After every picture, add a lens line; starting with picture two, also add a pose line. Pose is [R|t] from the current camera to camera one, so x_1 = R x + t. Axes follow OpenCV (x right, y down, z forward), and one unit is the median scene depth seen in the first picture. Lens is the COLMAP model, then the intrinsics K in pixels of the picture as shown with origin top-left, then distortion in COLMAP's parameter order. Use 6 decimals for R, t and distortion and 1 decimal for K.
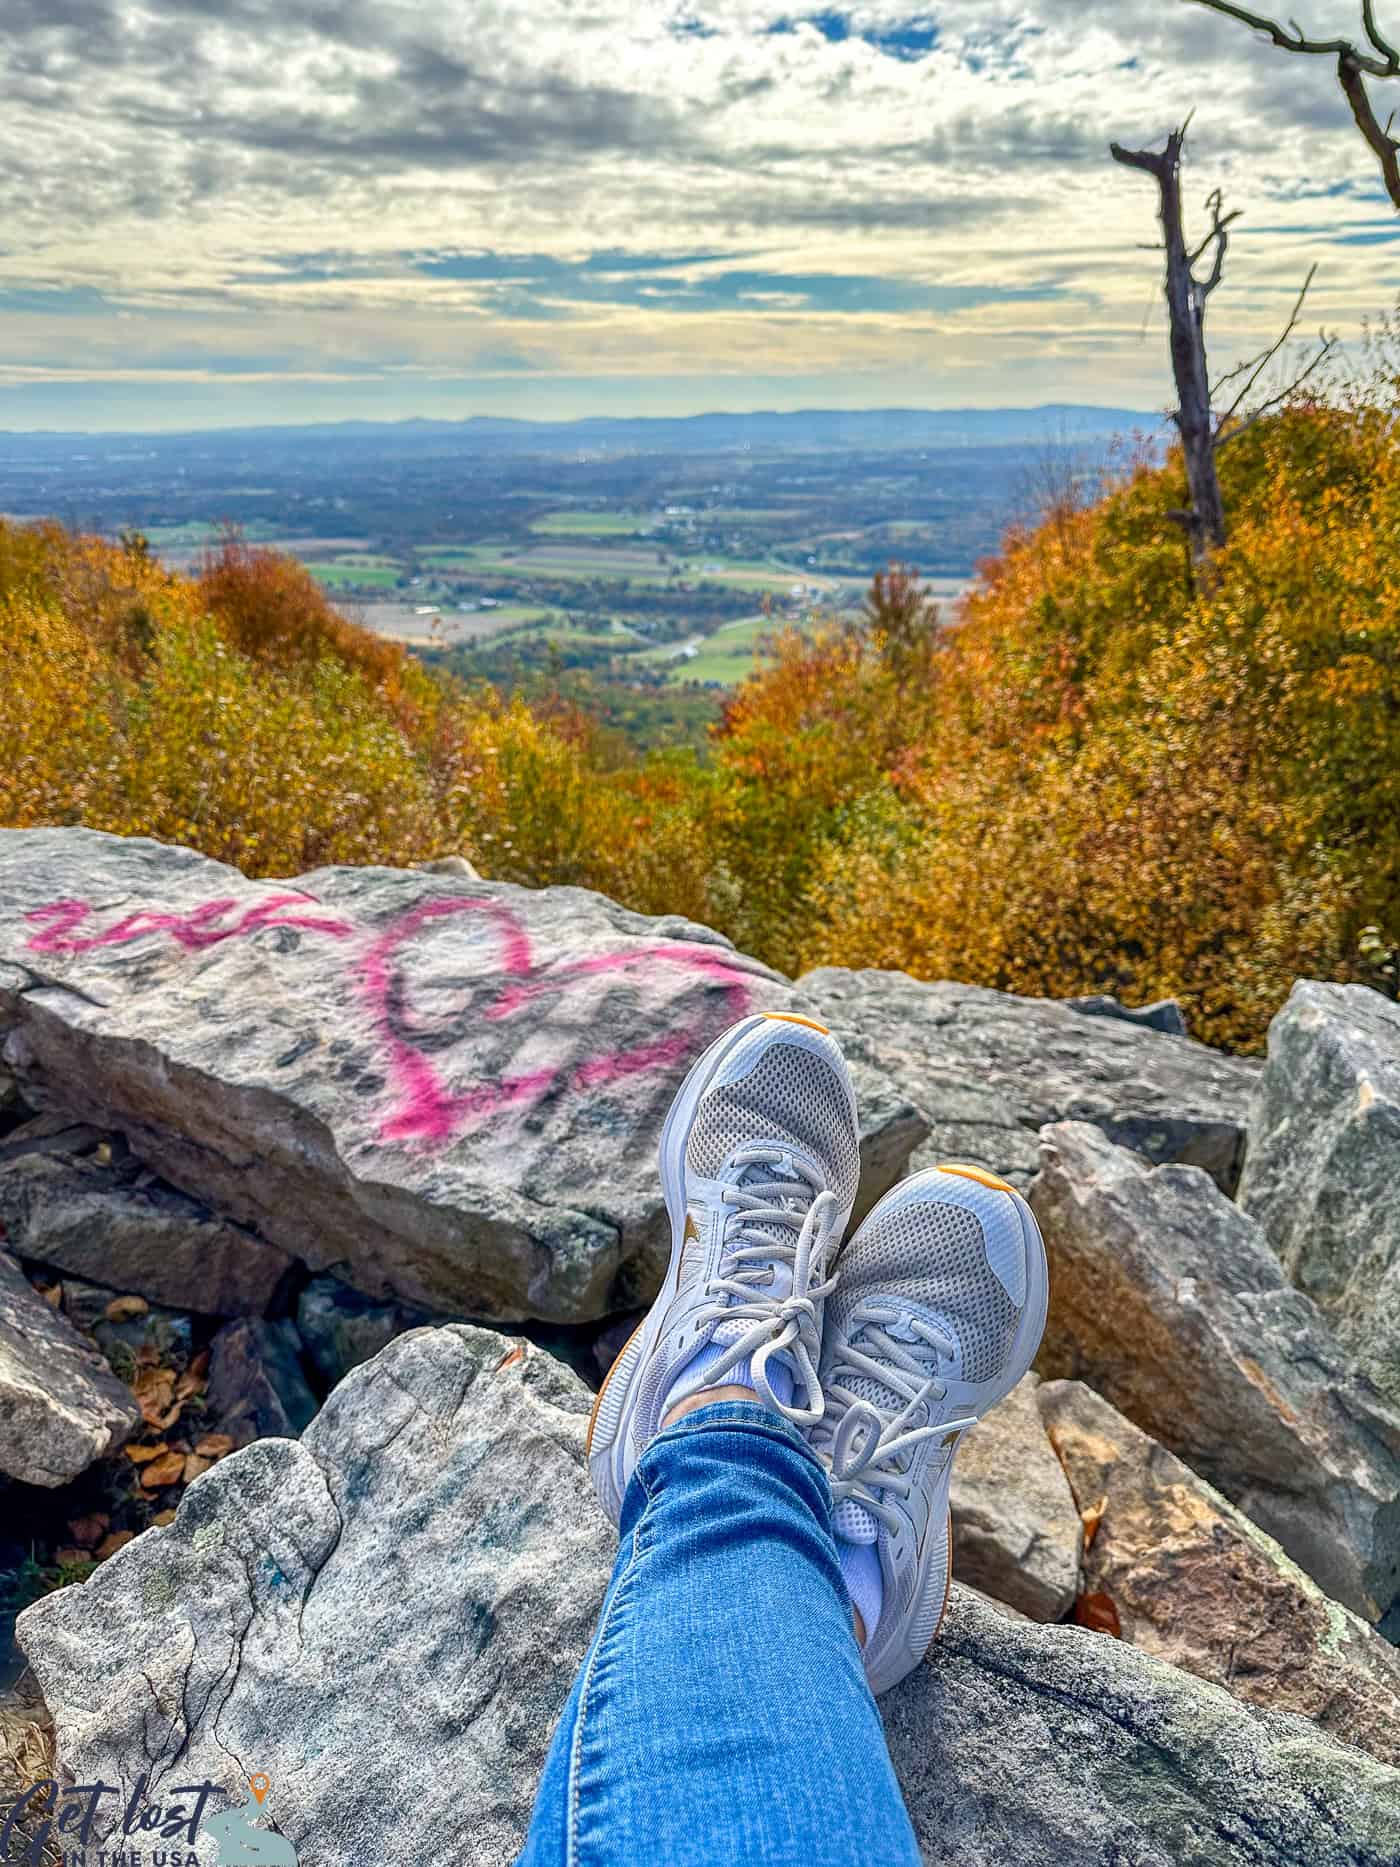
lens RADIAL K [[1436.9, 0, 735.1], [0, 1436.9, 929.5], [0, 0, 1]] dist [0.090687, -0.303233]
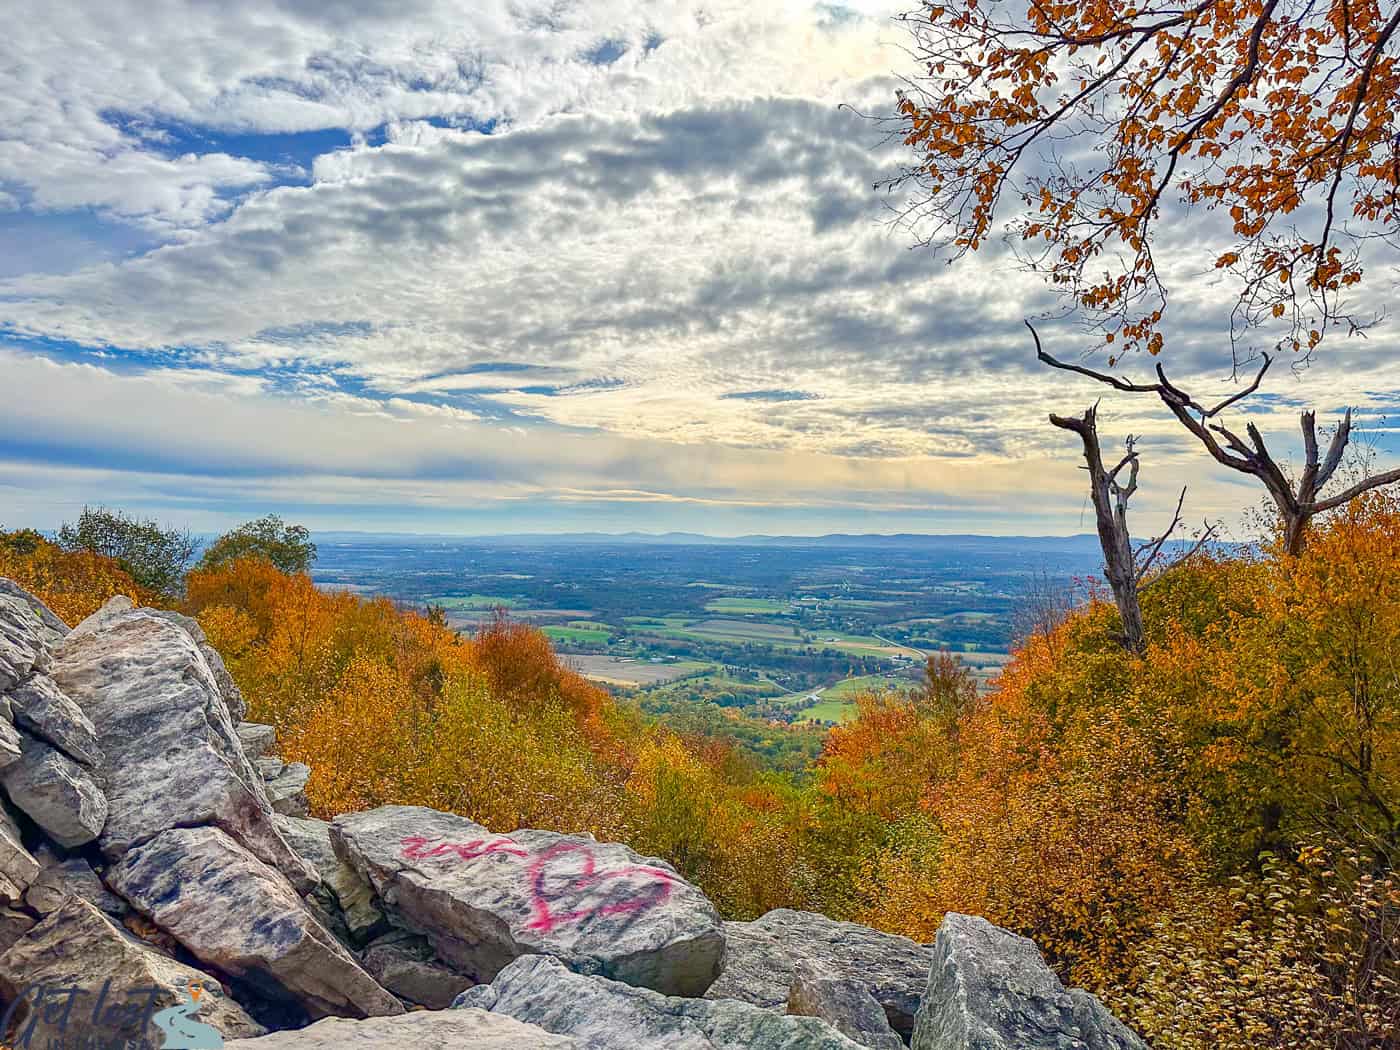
lens RADIAL K [[1077.5, 0, 727.3], [0, 1077.5, 521.5], [0, 0, 1]] dist [0.090687, -0.303233]
pose [[0.992399, 0.027522, -0.119942, 0.273642], [-0.066997, 0.938393, -0.339013, 0.068909], [0.103223, 0.344472, 0.933105, -0.874982]]
